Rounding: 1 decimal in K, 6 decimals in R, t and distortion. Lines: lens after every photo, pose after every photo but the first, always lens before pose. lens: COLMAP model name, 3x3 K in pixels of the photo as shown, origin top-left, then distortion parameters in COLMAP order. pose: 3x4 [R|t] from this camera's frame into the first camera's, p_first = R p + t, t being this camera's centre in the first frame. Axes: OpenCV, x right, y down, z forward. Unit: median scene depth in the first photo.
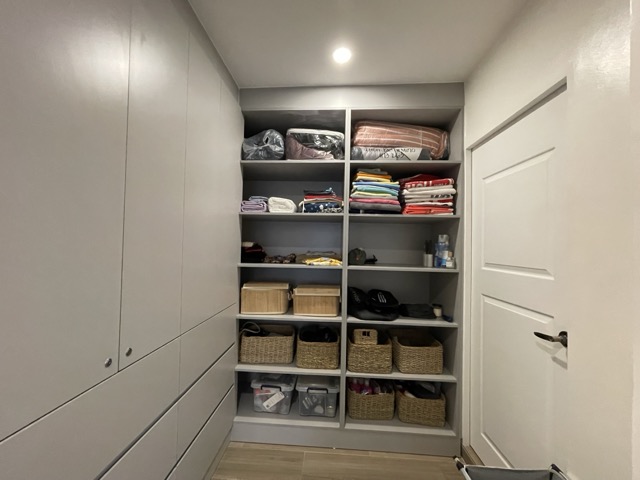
lens RADIAL K [[262.1, 0, 306.8], [0, 262.1, 248.9], [0, 0, 1]] dist [0.002198, 0.000399]
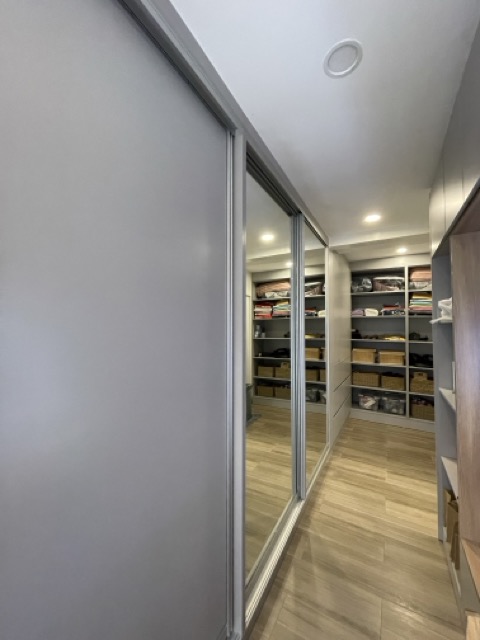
lens RADIAL K [[262.1, 0, 238.5], [0, 262.1, 319.8], [0, 0, 1]] dist [0.002198, 0.000399]
pose [[0.909229, -0.022017, -0.415714, -0.194379], [0.003329, 0.998953, -0.045626, -0.009927], [0.416284, 0.040101, 0.908350, -1.414083]]
